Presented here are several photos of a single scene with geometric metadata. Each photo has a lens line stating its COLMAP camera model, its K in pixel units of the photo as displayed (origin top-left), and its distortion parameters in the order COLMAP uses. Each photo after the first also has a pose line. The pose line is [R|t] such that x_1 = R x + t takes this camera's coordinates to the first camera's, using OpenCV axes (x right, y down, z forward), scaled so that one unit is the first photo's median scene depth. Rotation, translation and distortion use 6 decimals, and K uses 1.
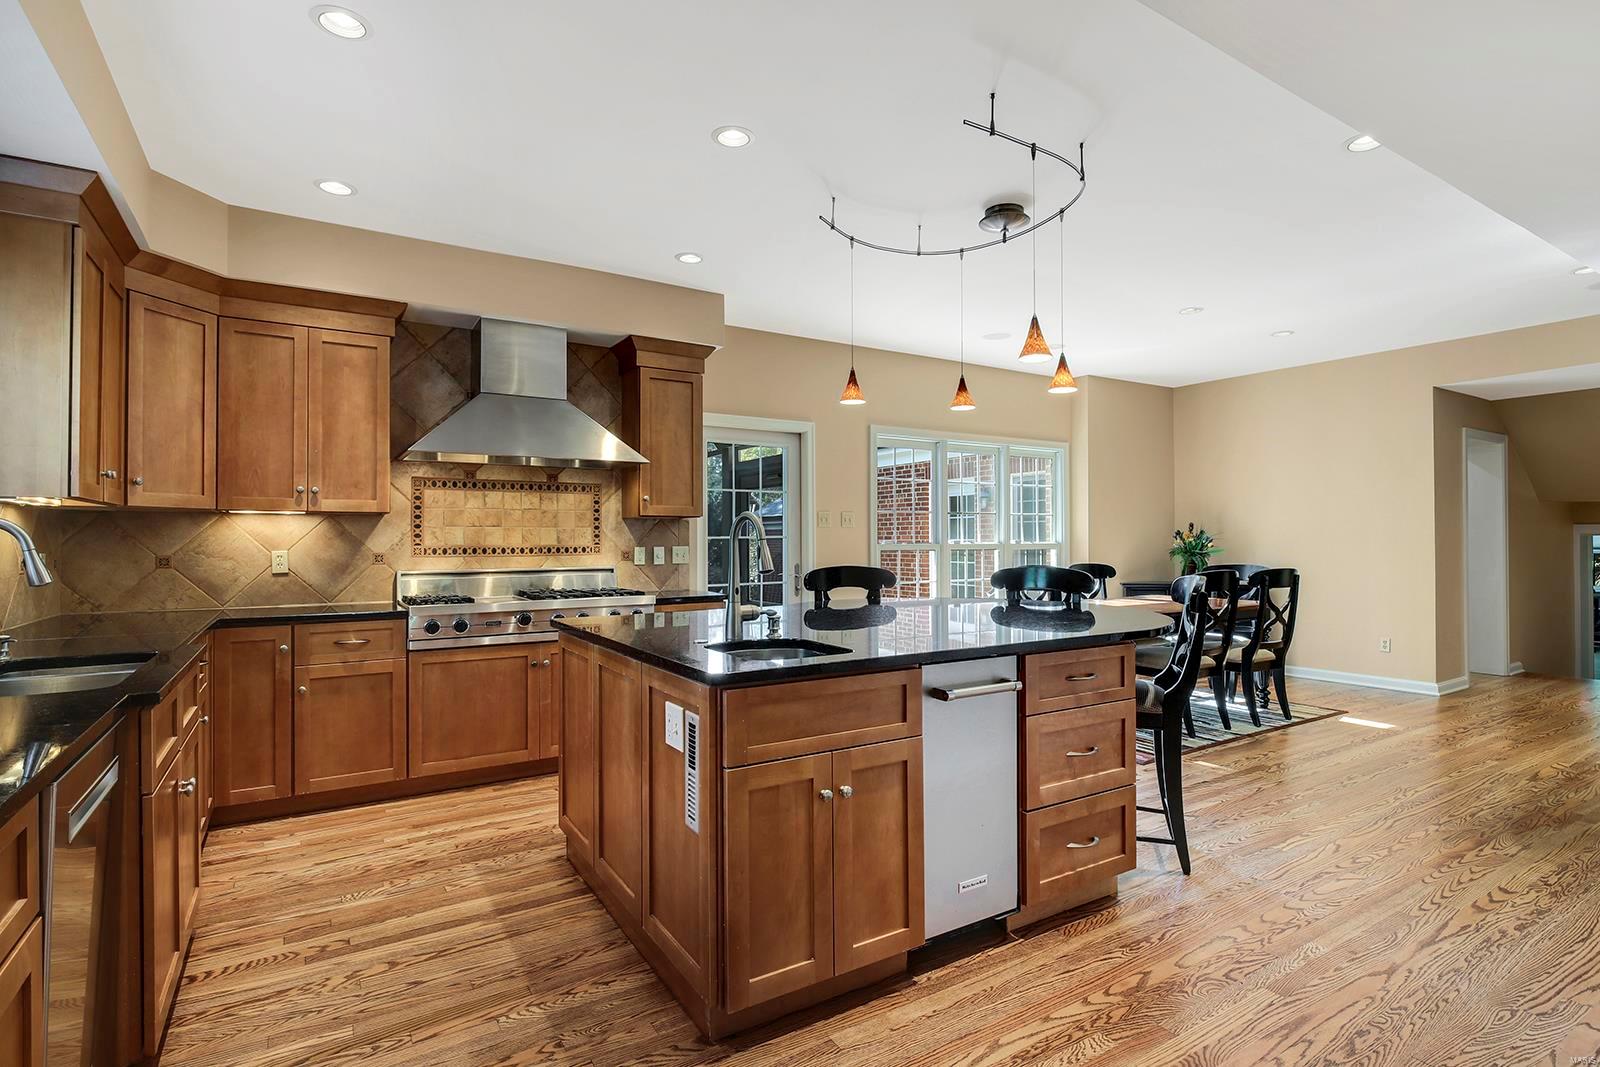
lens RADIAL K [[787.7, 0, 761.8], [0, 787.7, 531.0], [0, 0, 1]] dist [0.001827, -0.008177]
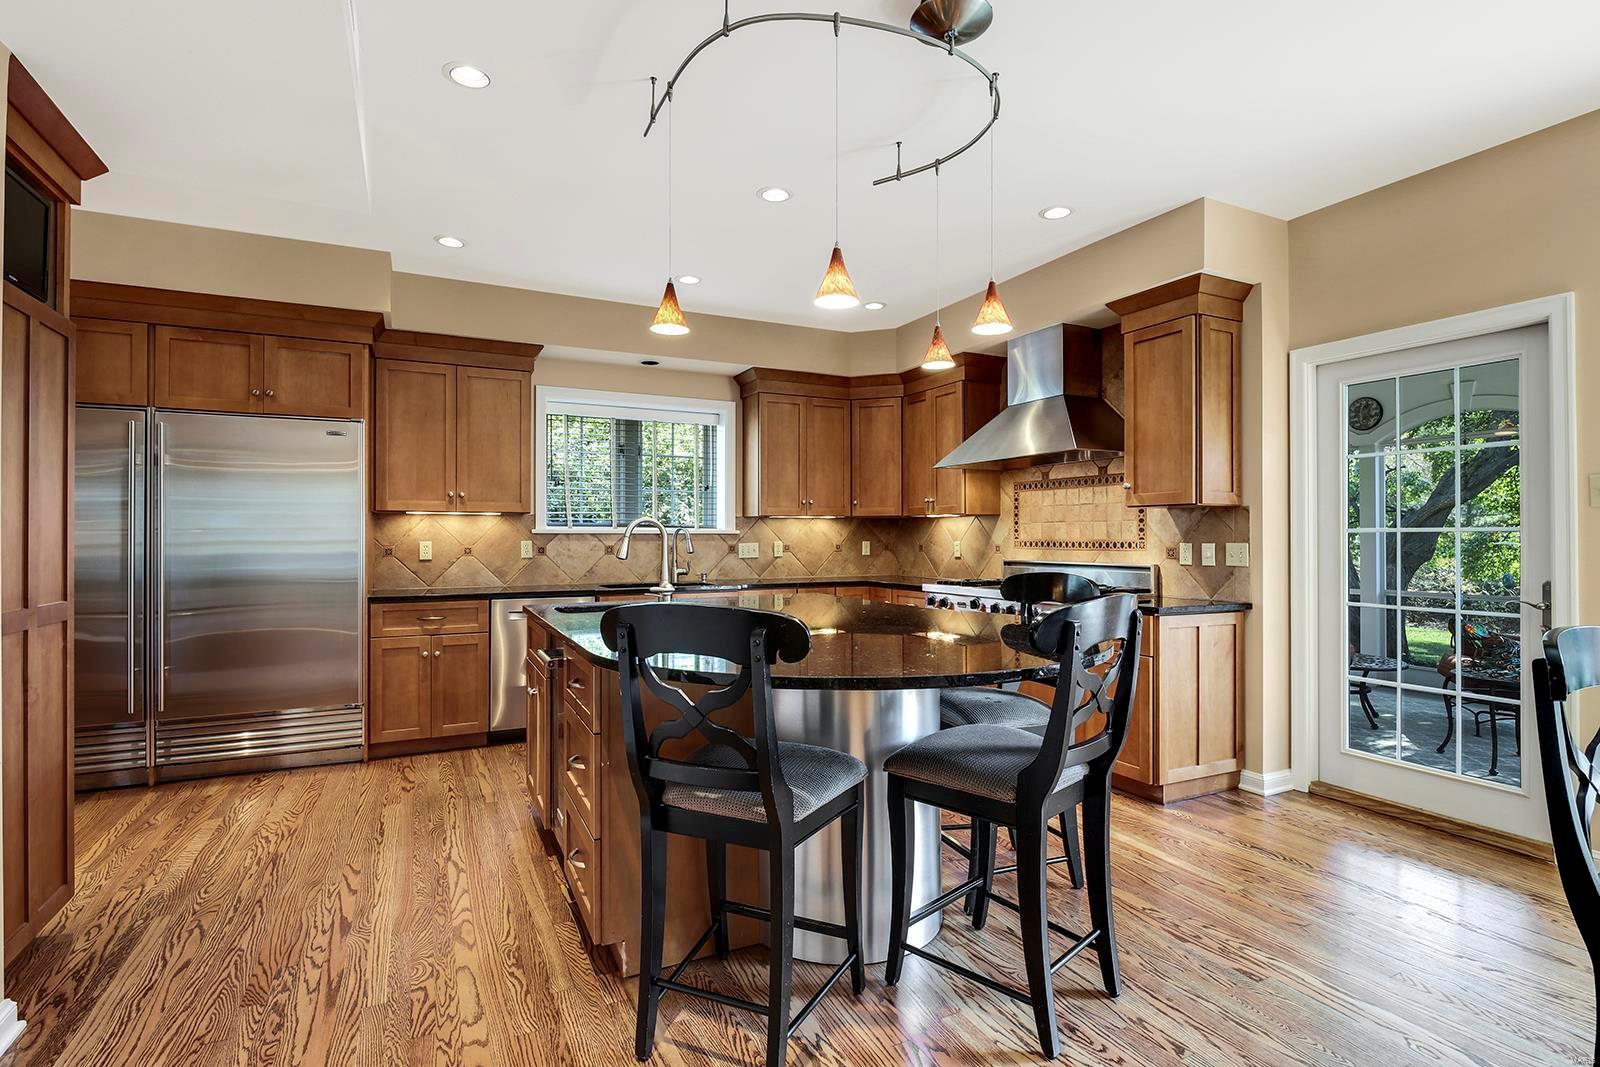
lens RADIAL K [[787.7, 0, 858.4], [0, 787.7, 528.0], [0, 0, 1]] dist [0.001827, -0.008177]
pose [[-0.036170, -0.006277, -0.999326, 0.776962], [0.015957, 0.999849, -0.006858, 0.005864], [0.999218, -0.016194, -0.036064, 0.794530]]
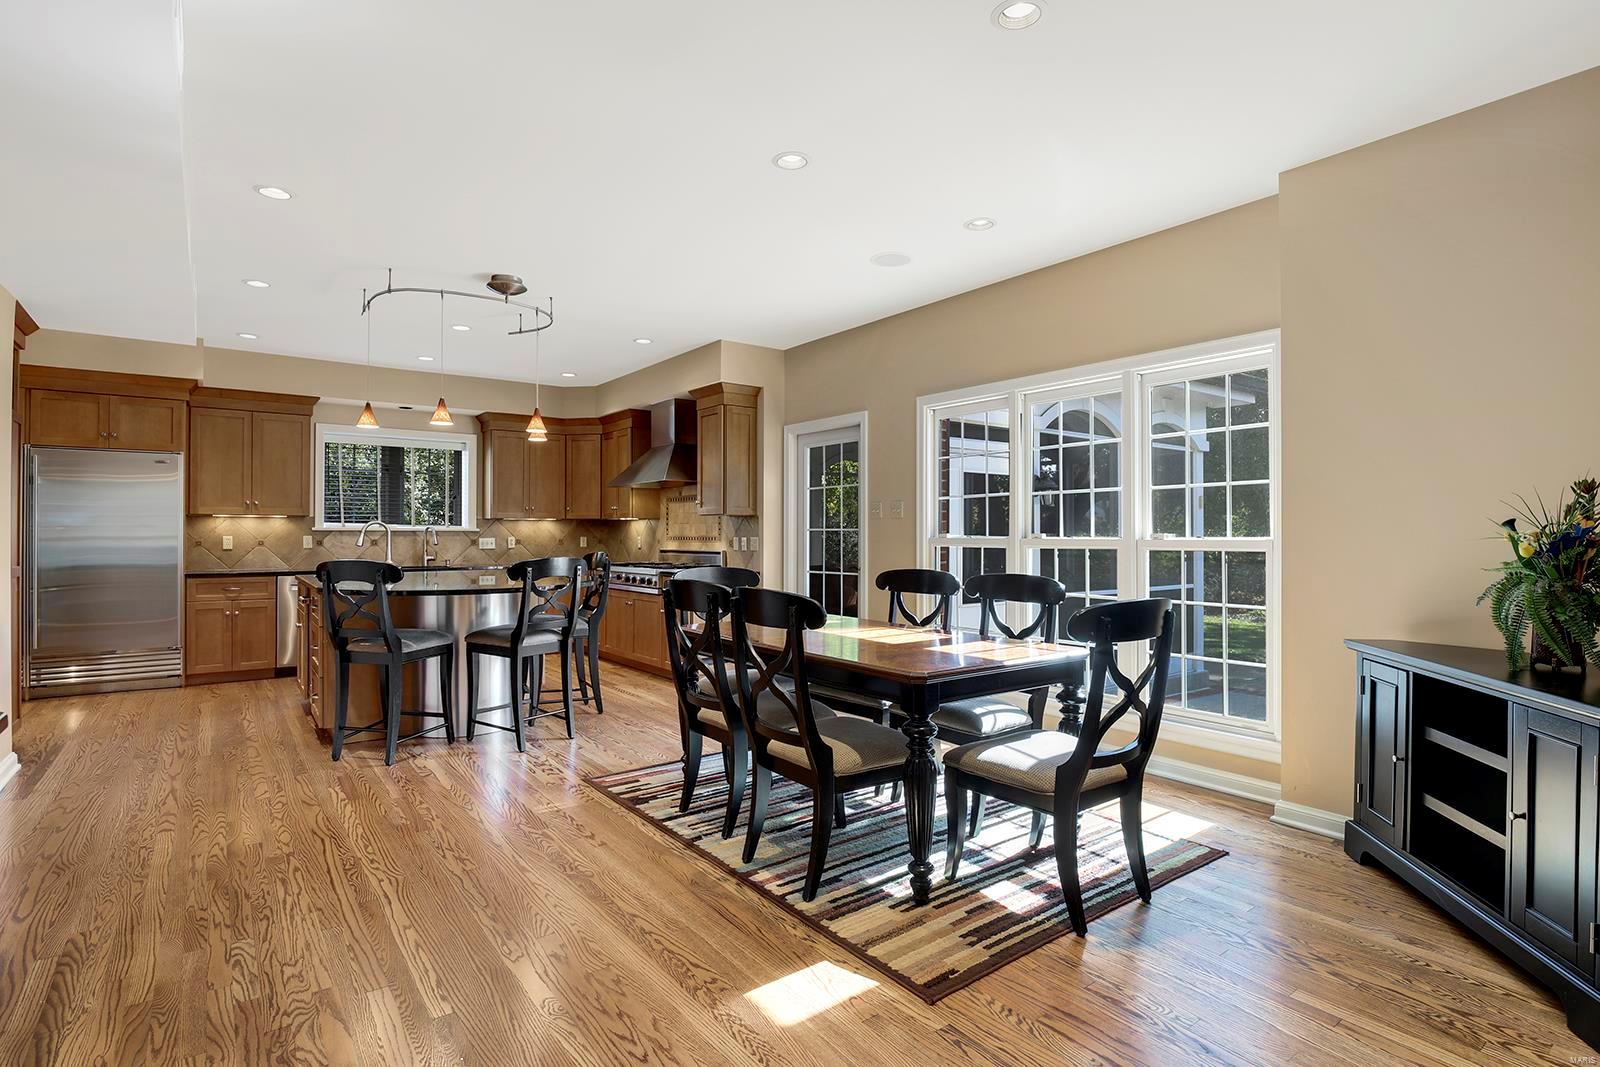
lens RADIAL K [[787.7, 0, 826.9], [0, 787.7, 522.8], [0, 0, 1]] dist [0.001827, -0.008177]
pose [[0.118773, -0.008727, -0.992883, 1.391418], [0.013325, 0.999885, -0.007194, 0.008000], [0.992832, -0.012376, 0.118876, 1.145836]]
